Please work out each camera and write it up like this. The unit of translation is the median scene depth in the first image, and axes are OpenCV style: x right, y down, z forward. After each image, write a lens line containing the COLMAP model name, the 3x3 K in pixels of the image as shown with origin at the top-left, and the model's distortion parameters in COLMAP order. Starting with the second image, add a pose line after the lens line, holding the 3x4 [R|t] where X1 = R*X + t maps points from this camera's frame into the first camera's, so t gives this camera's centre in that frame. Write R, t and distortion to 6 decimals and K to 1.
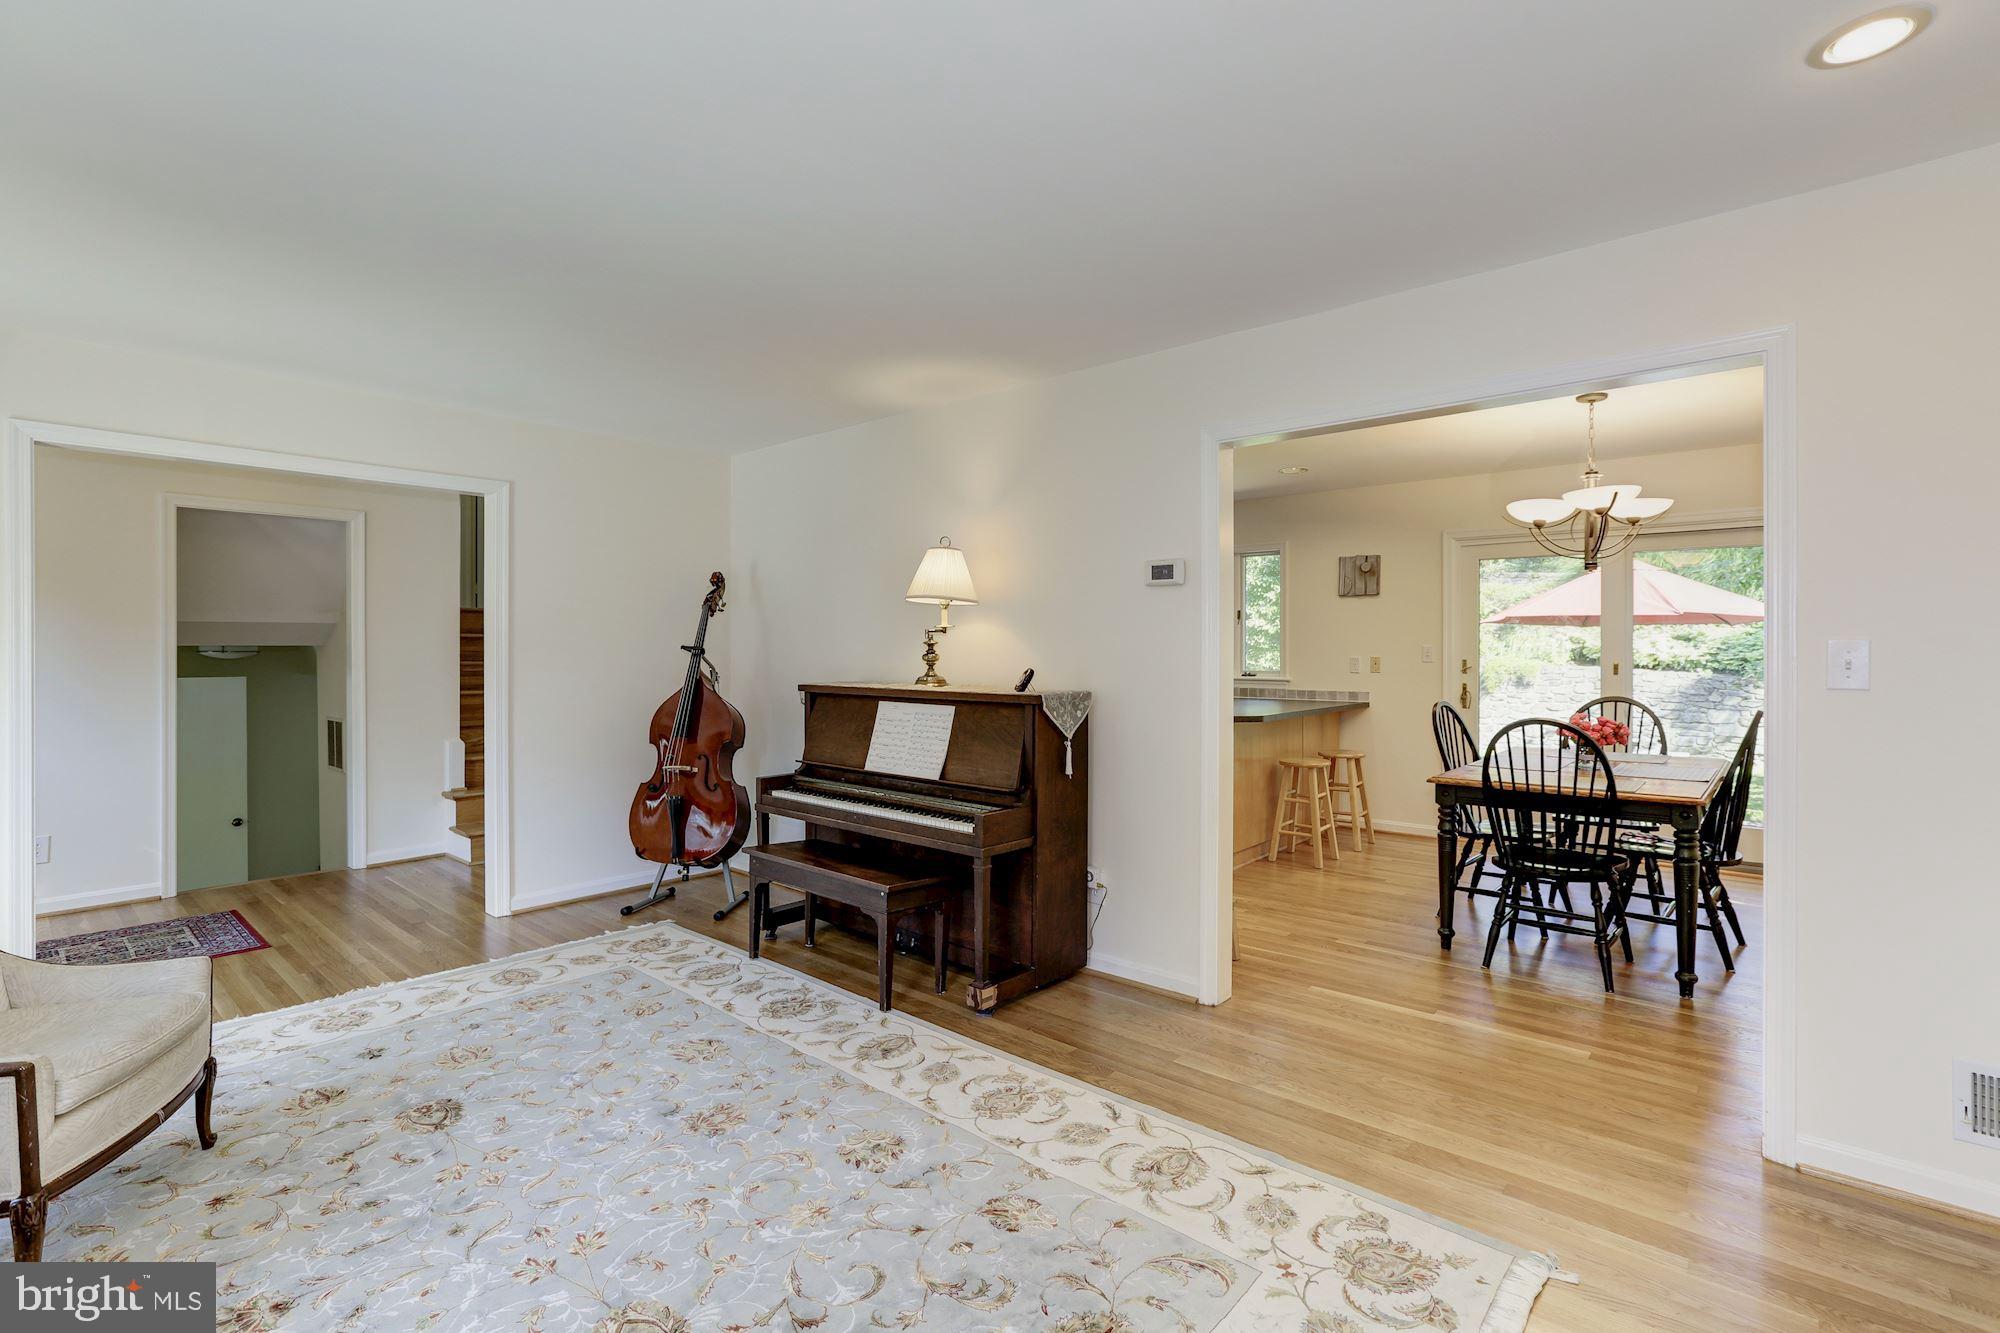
lens RADIAL K [[916.2, 0, 1004.5], [0, 916.2, 647.9], [0, 0, 1]] dist [-0.031672, 0.014826]
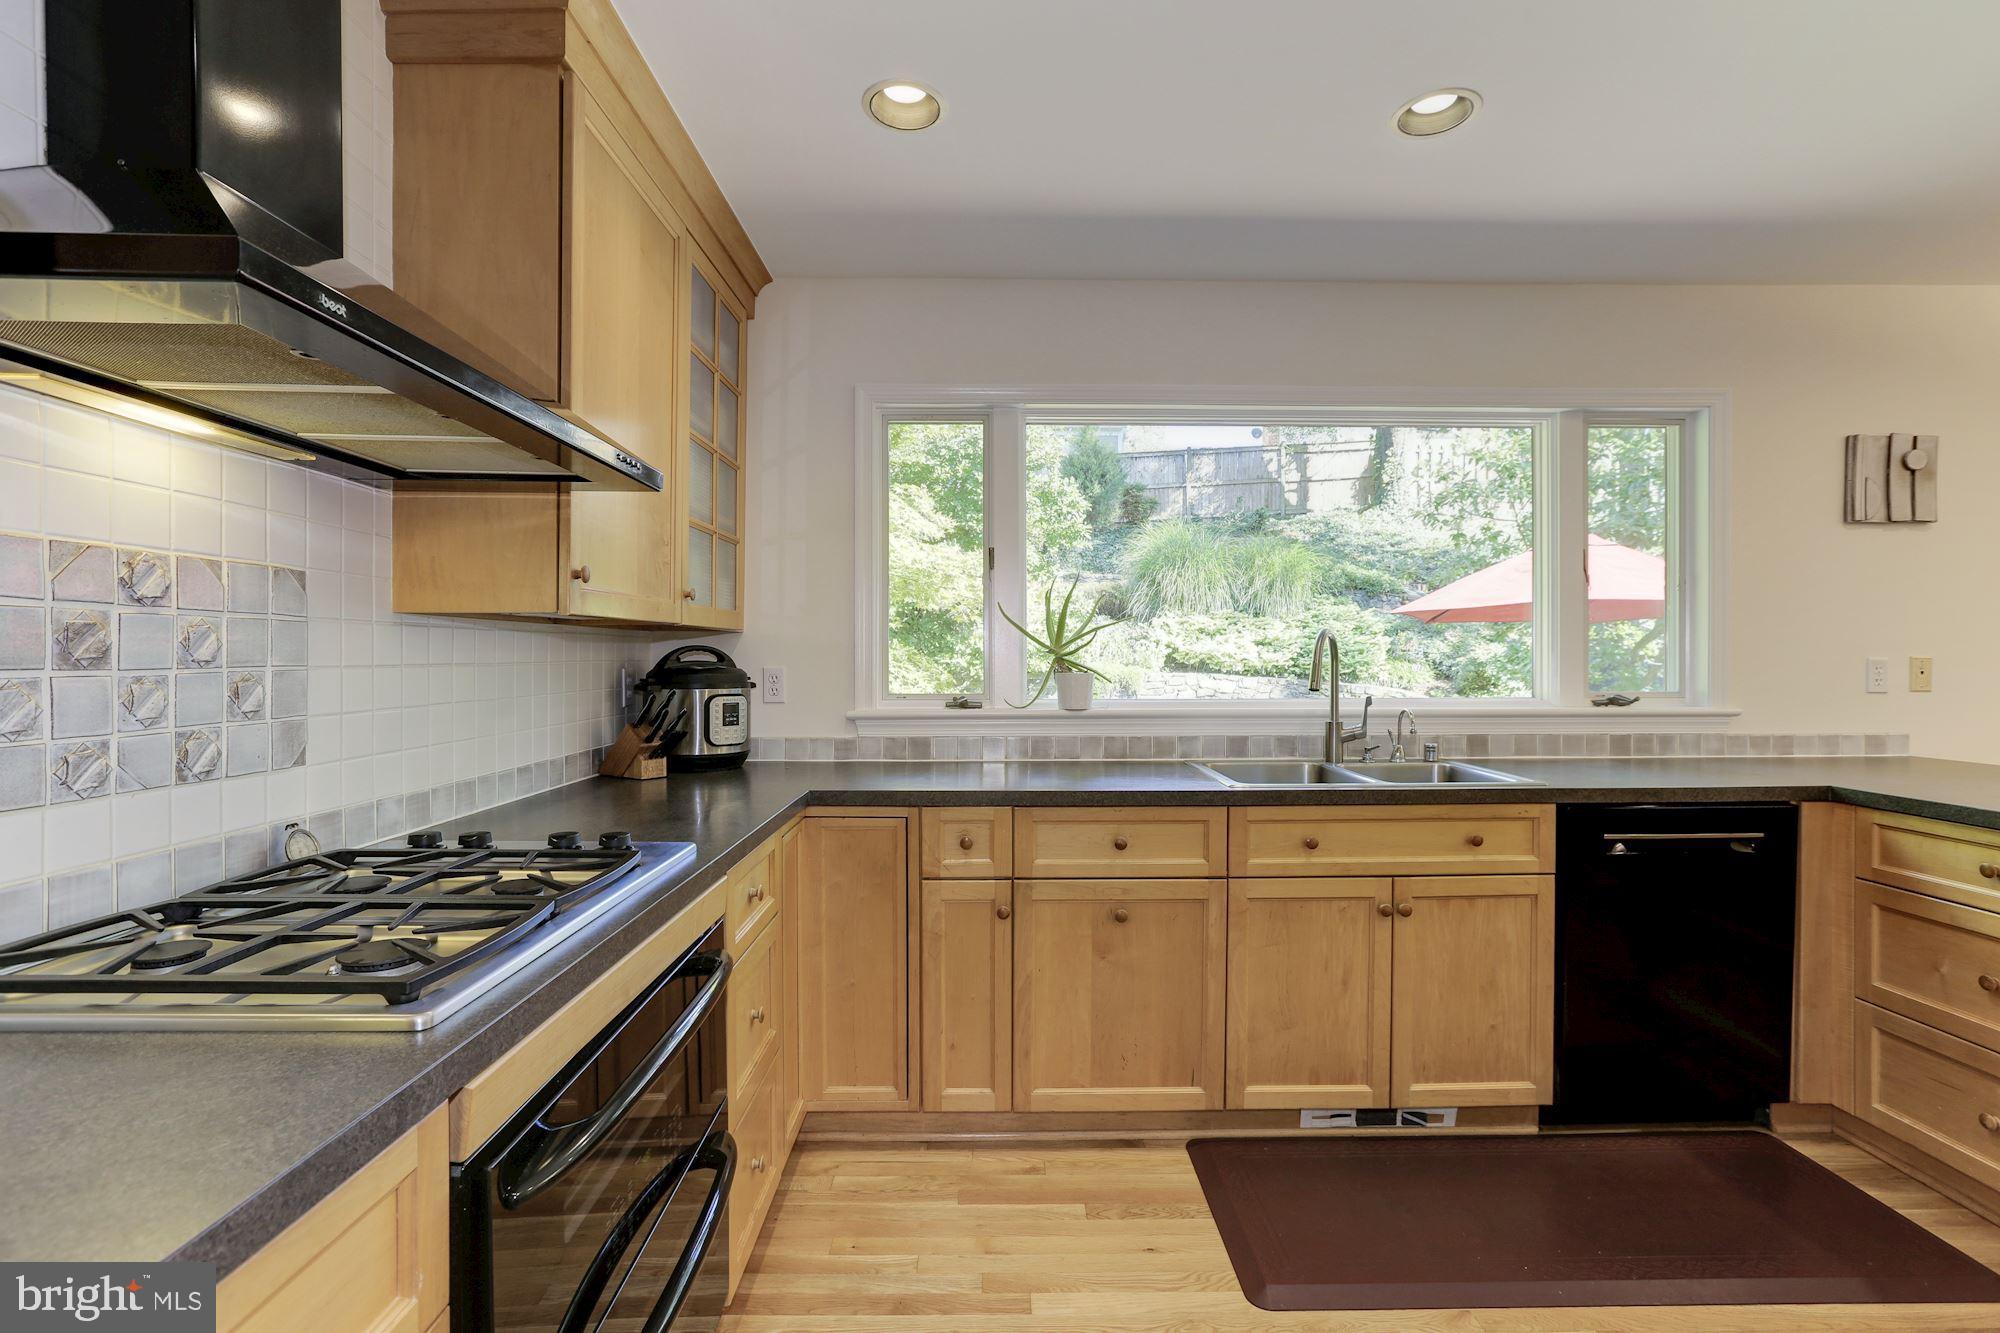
lens RADIAL K [[916.2, 0, 1008.6], [0, 916.2, 666.1], [0, 0, 1]] dist [-0.031672, 0.014826]
pose [[0.749322, -0.007456, 0.662163, -0.295155], [0.001219, 0.999950, 0.009879, 0.010965], [-0.662204, -0.006595, 0.749294, 1.141211]]
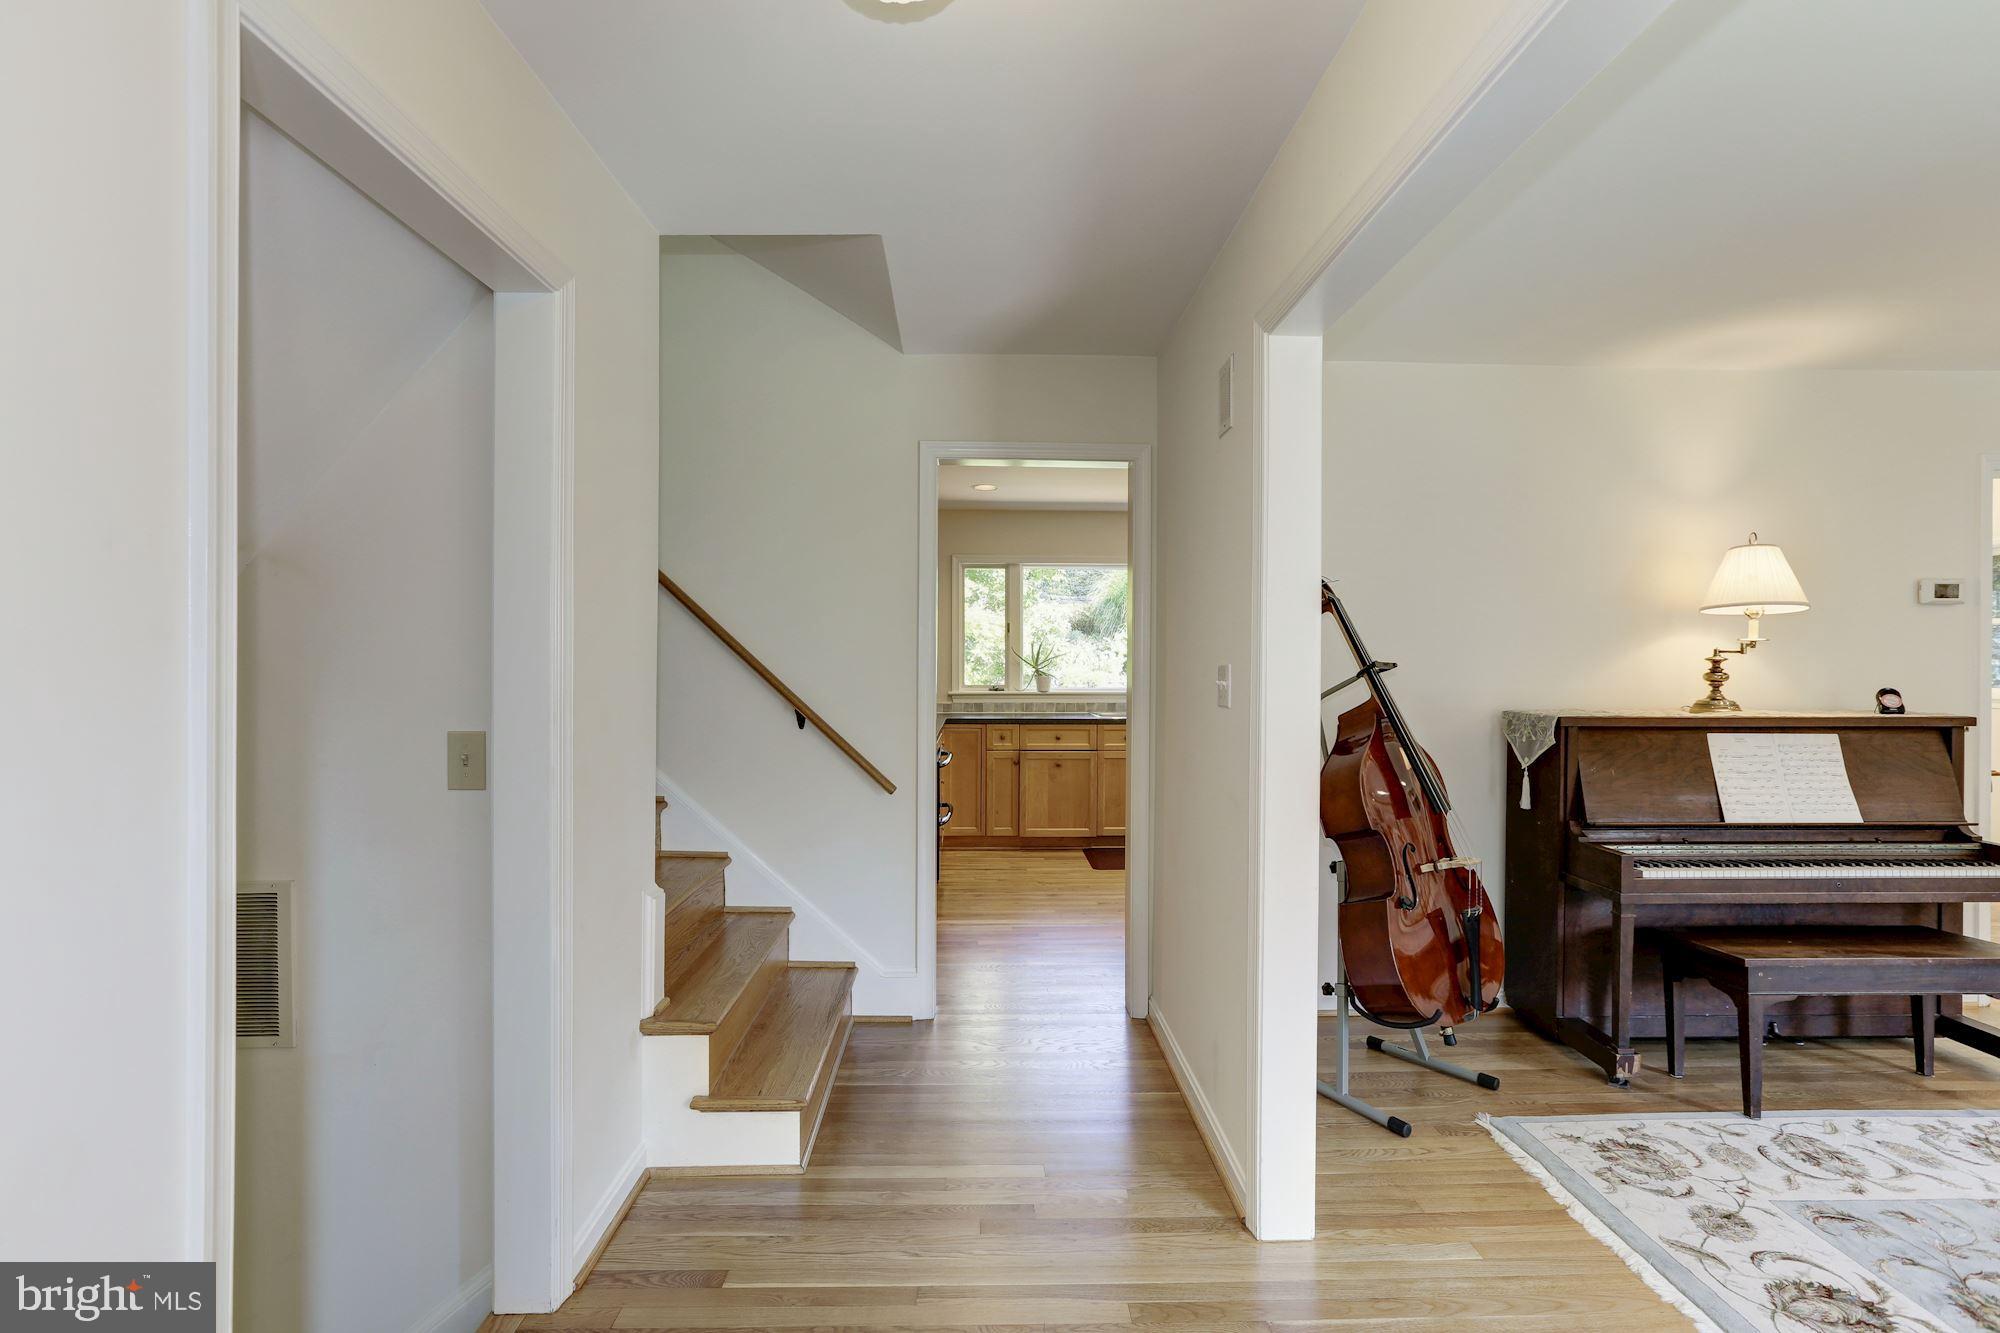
lens RADIAL K [[916.2, 0, 1015.2], [0, 916.2, 648.5], [0, 0, 1]] dist [-0.031672, 0.014826]
pose [[0.736558, 0.010783, 0.676288, -0.801120], [-0.002945, 0.999915, -0.012736, -0.002012], [-0.676368, 0.007389, 0.736527, 0.606963]]
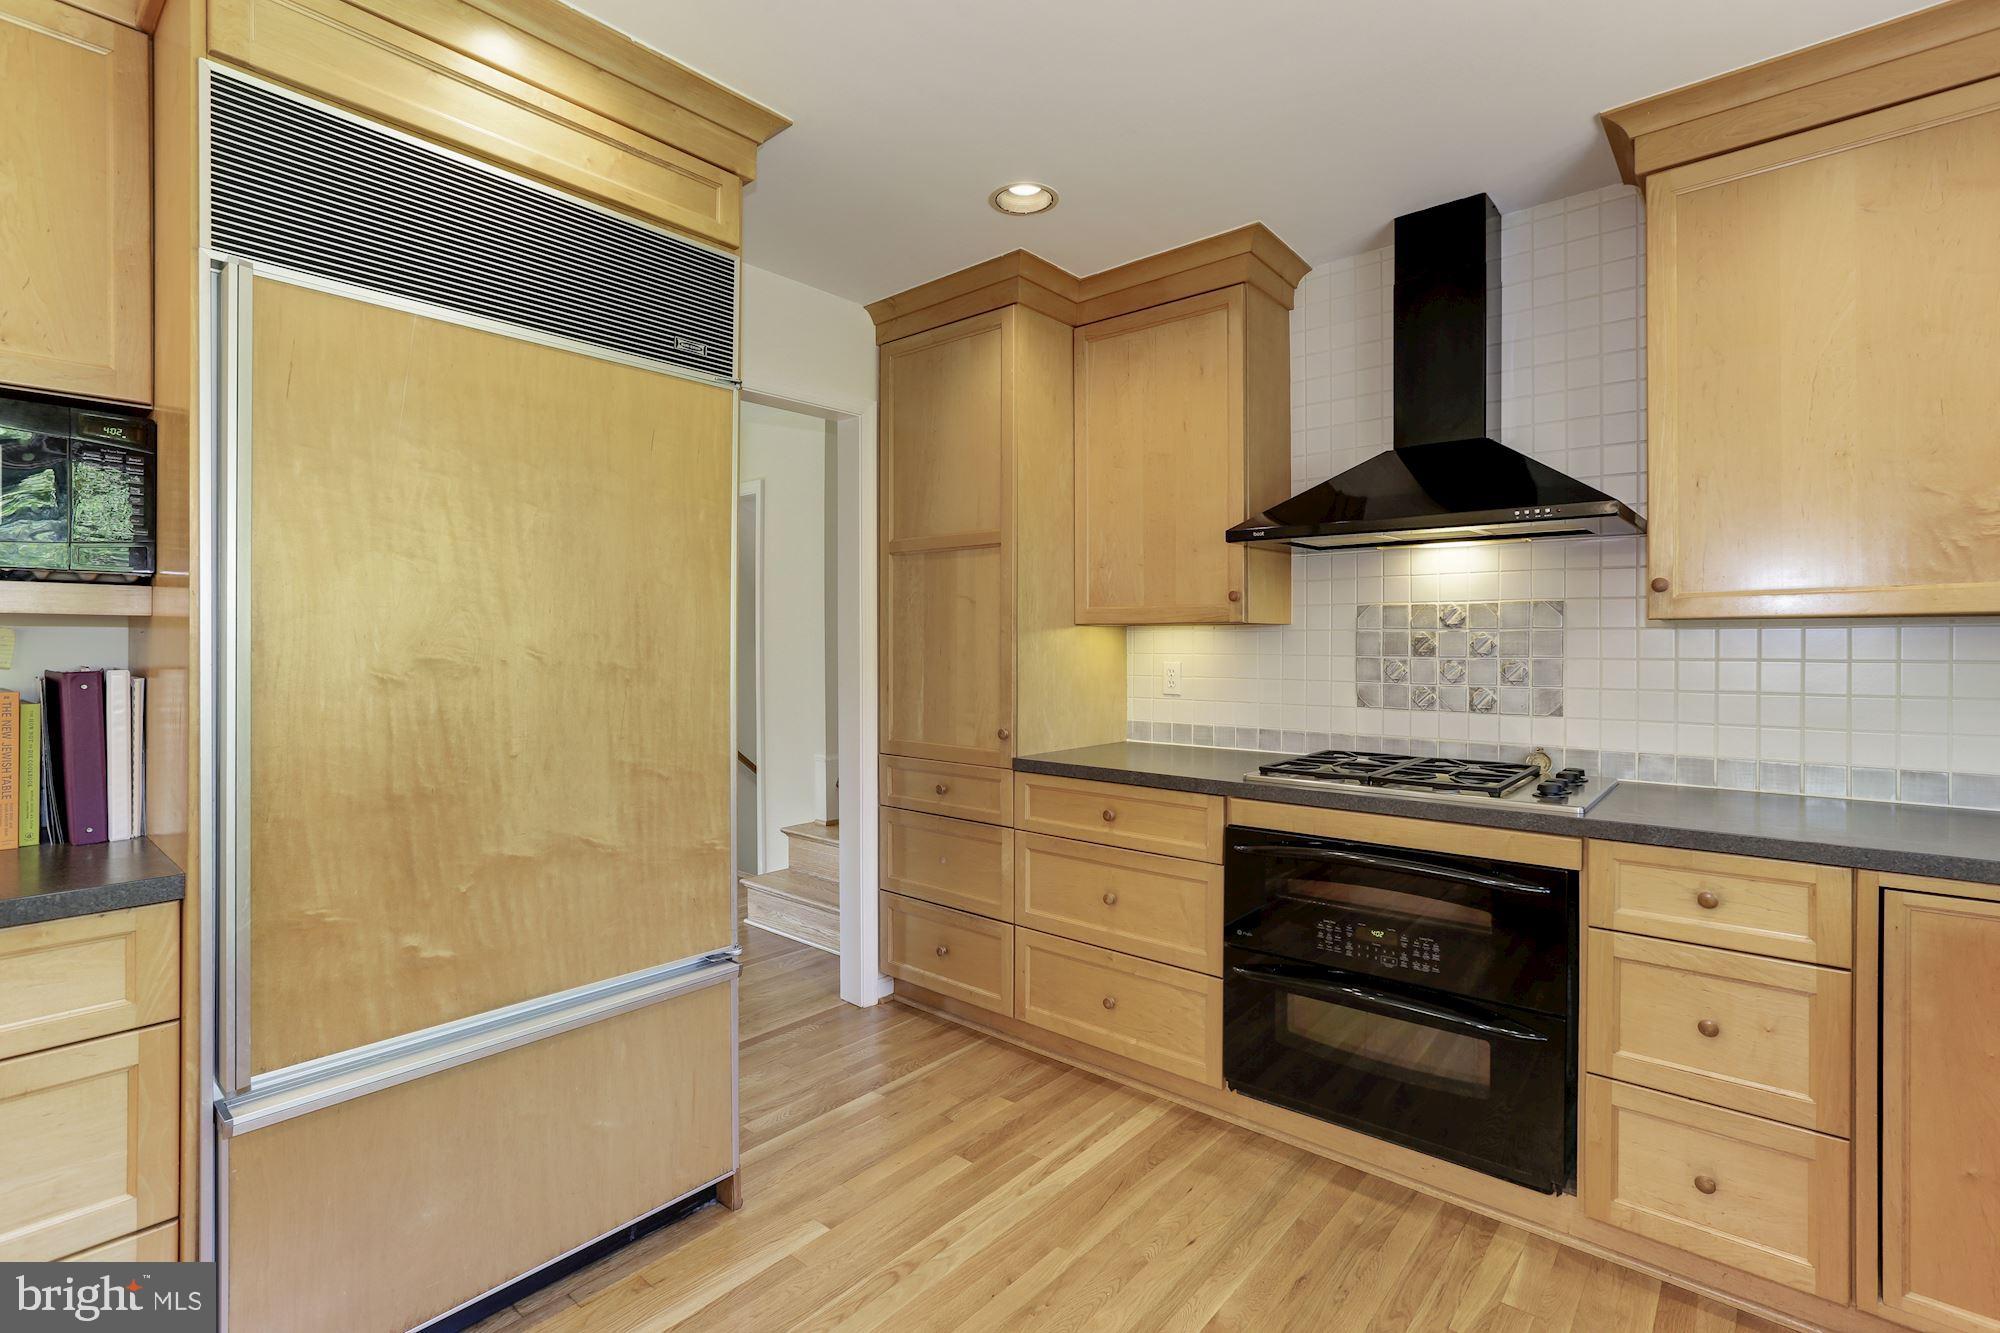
lens RADIAL K [[916.2, 0, 1000.4], [0, 916.2, 648.2], [0, 0, 1]] dist [-0.031672, 0.014826]
pose [[-0.012594, 0.003009, -0.999916, 0.166746], [-0.001898, 0.999994, 0.003033, 0.007951], [0.999919, 0.001936, -0.012588, 1.204174]]
